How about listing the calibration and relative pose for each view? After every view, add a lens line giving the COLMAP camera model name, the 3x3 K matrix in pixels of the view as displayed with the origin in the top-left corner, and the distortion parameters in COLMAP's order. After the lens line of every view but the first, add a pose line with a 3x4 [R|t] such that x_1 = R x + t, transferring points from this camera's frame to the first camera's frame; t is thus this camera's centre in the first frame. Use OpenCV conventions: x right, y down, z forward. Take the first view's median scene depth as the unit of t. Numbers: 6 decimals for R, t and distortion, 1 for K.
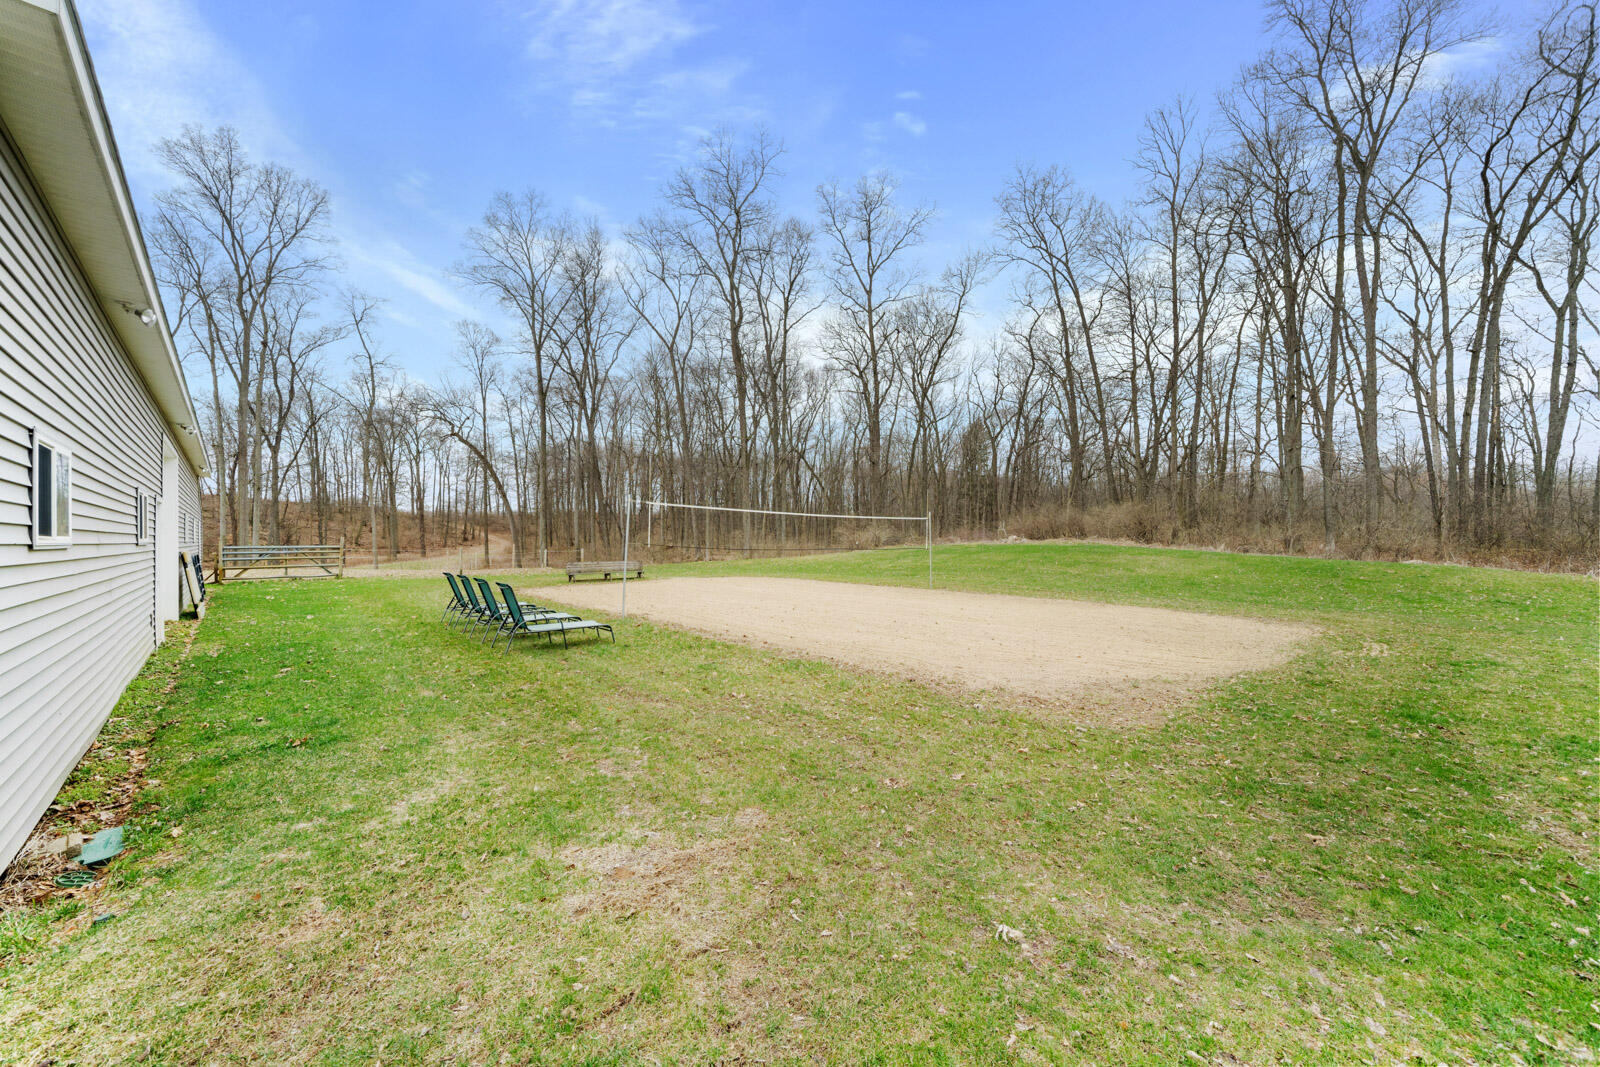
lens RADIAL K [[597.1, 0, 792.8], [0, 597.1, 532.0], [0, 0, 1]] dist [0.000081, 0.000036]
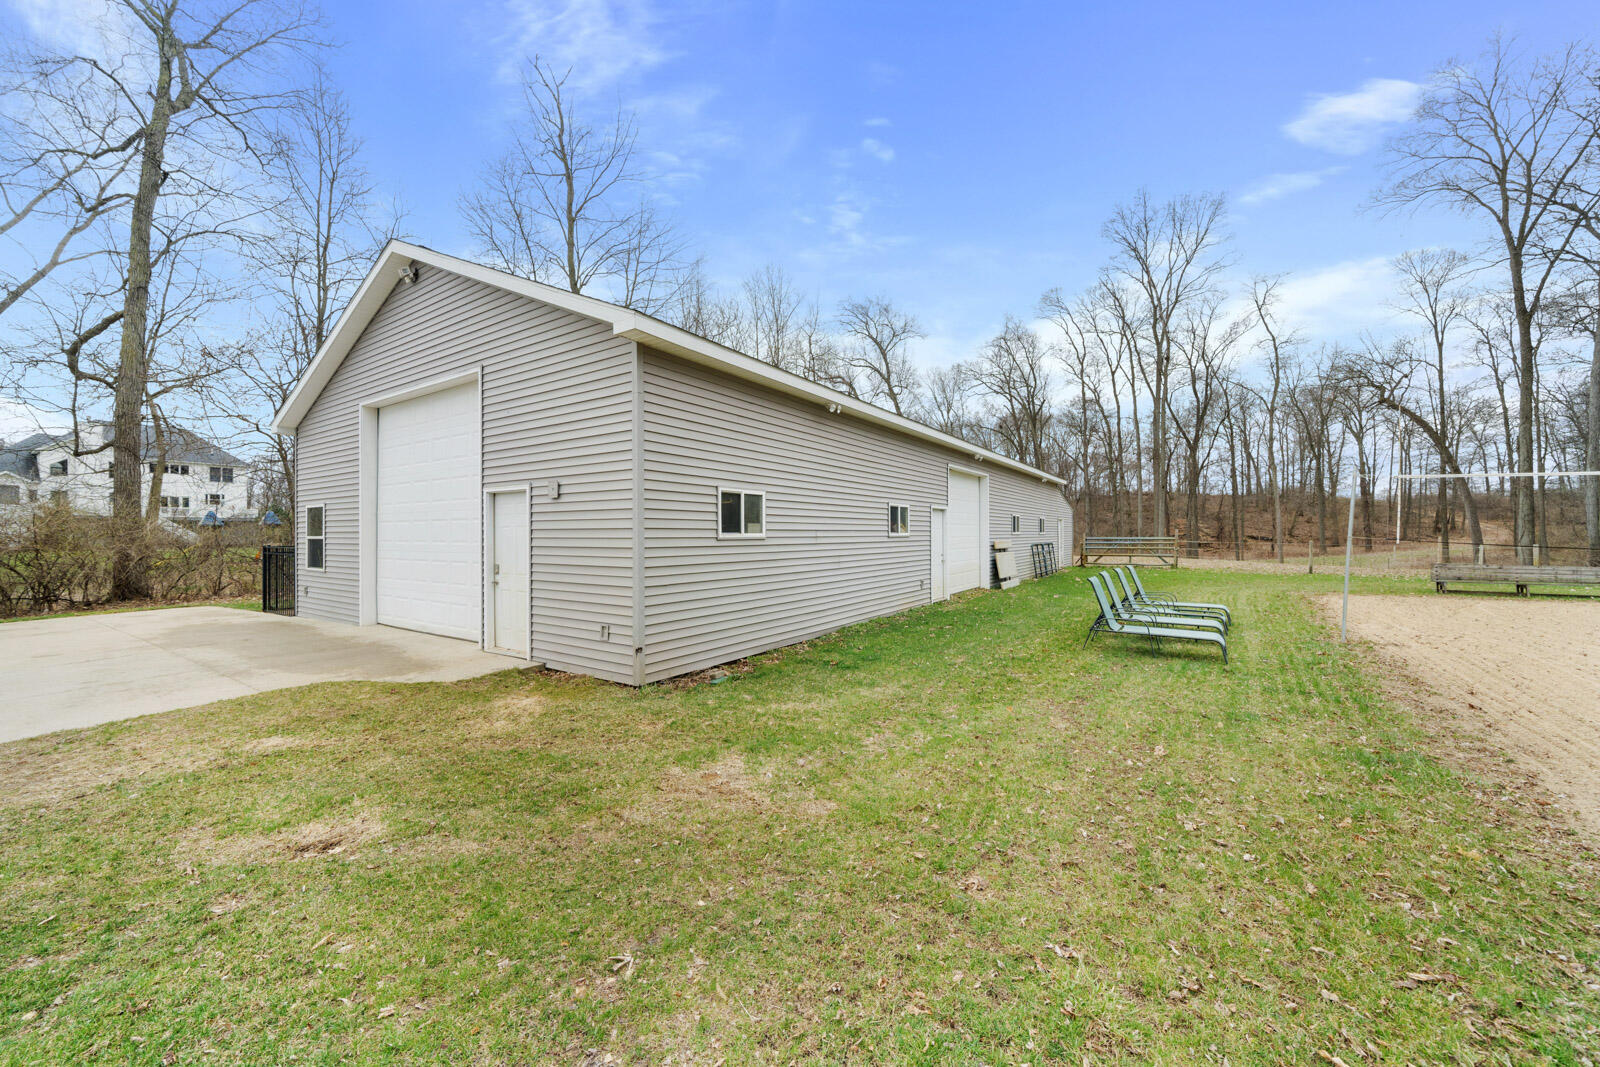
lens RADIAL K [[597.1, 0, 792.8], [0, 597.1, 532.0], [0, 0, 1]] dist [0.000081, 0.000036]
pose [[0.218669, -0.001631, -0.975798, 0.145395], [0.016349, 0.999864, 0.001992, -0.000052], [0.975662, -0.016389, 0.218666, 0.115931]]
